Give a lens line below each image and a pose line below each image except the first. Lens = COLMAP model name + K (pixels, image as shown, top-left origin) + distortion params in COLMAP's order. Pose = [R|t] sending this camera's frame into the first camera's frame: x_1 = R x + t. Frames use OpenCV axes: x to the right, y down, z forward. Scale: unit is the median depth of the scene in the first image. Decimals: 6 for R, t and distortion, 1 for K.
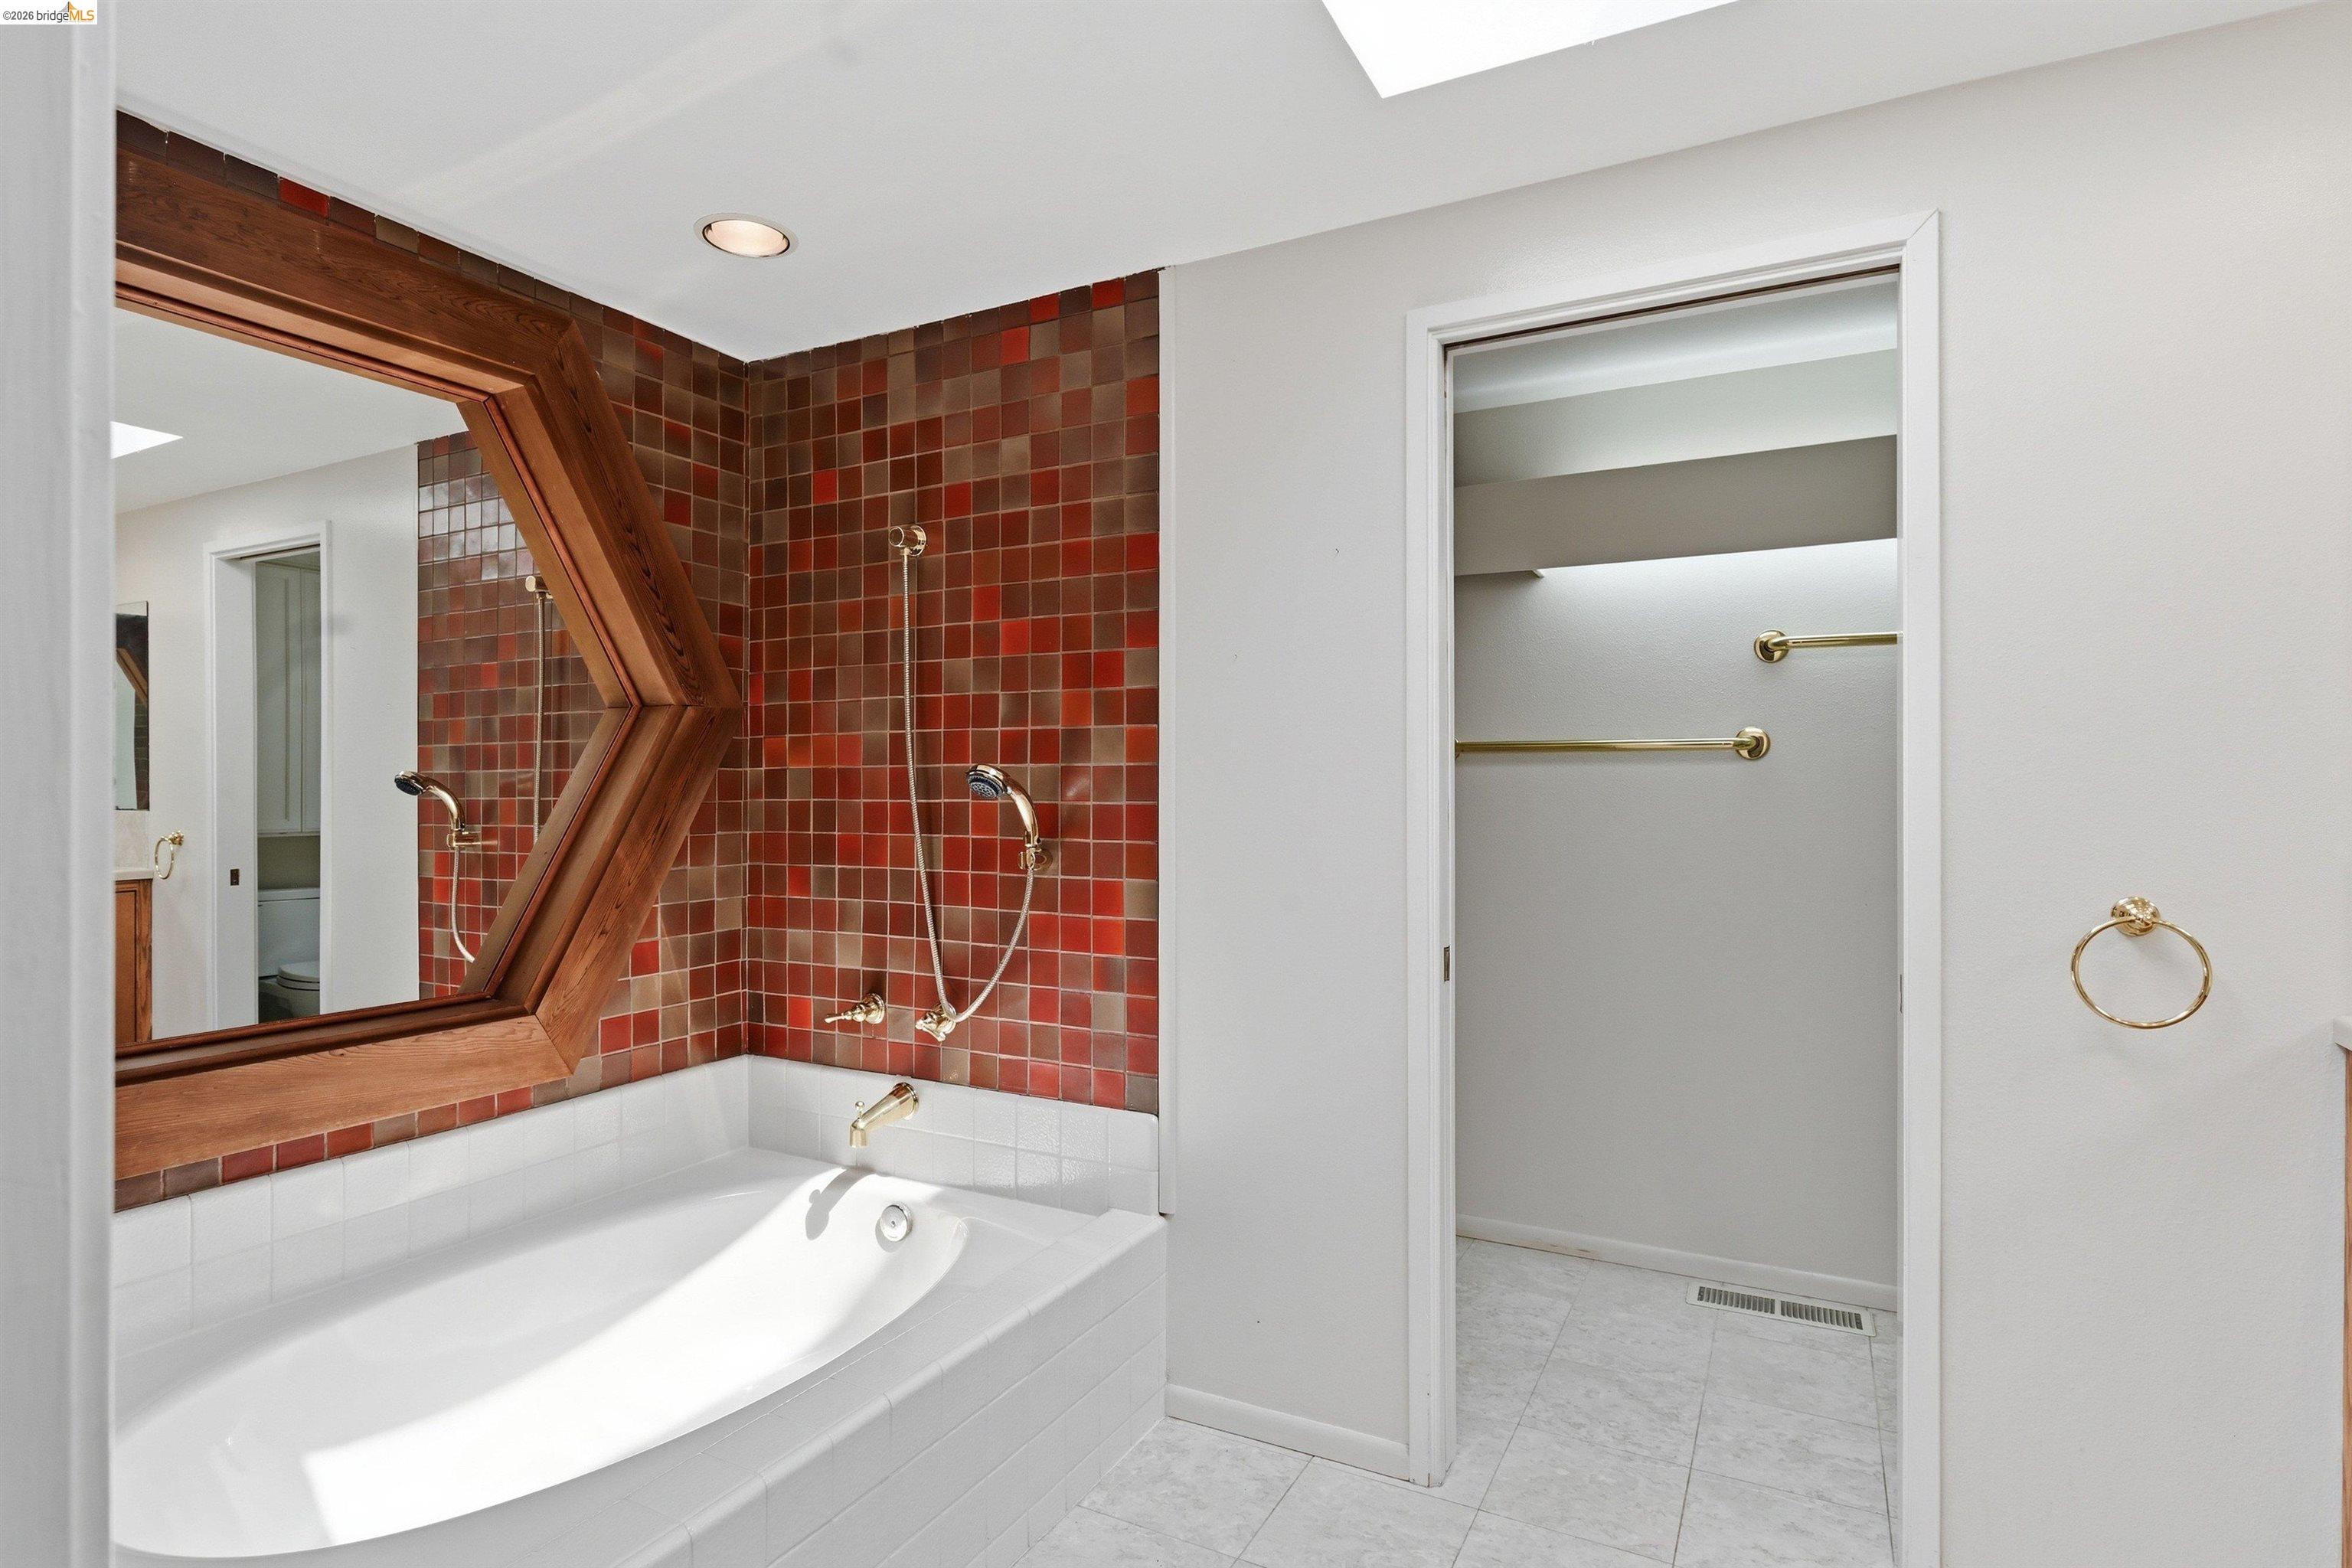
lens RADIAL K [[1197.2, 0, 1175.2], [0, 1197.2, 782.8], [0, 0, 1]] dist [-0.008673, 0.005631]
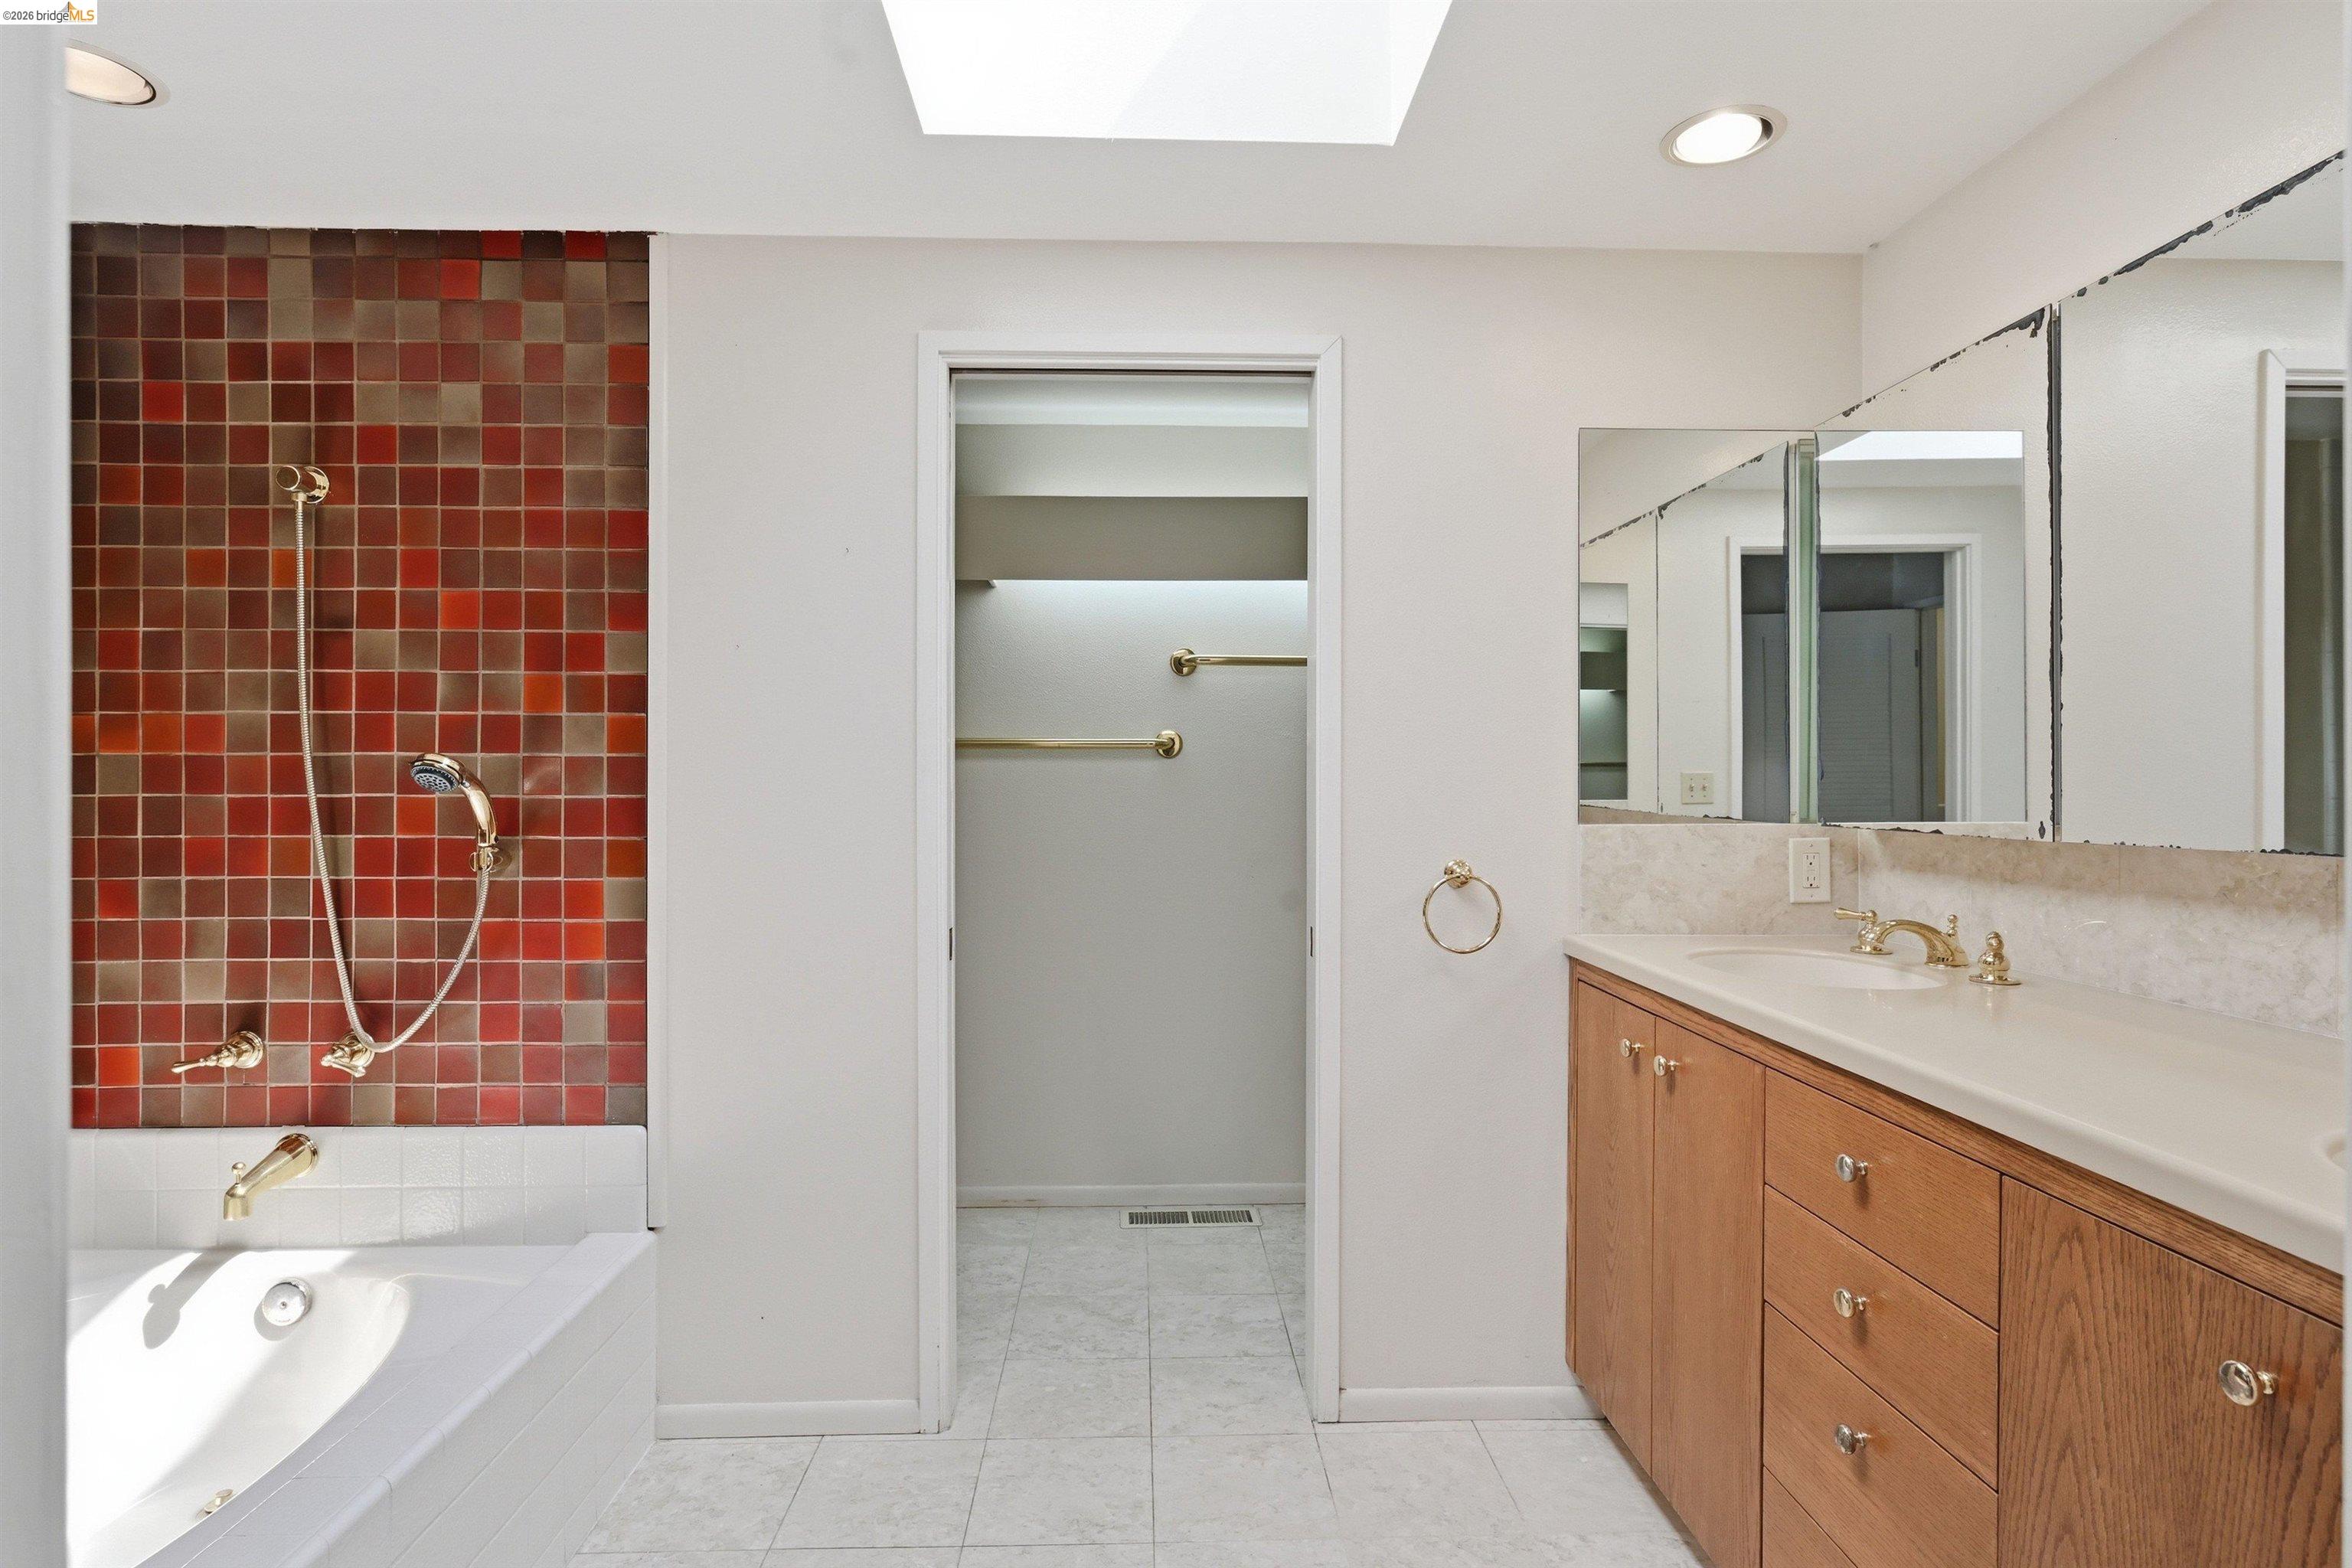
lens RADIAL K [[1197.2, 0, 1173.0], [0, 1197.2, 781.6], [0, 0, 1]] dist [-0.008673, 0.005631]
pose [[0.865703, 0.001311, 0.500557, -0.122443], [-0.002784, 0.999994, 0.002196, 0.001849], [-0.500551, -0.003294, 0.865701, -0.026985]]
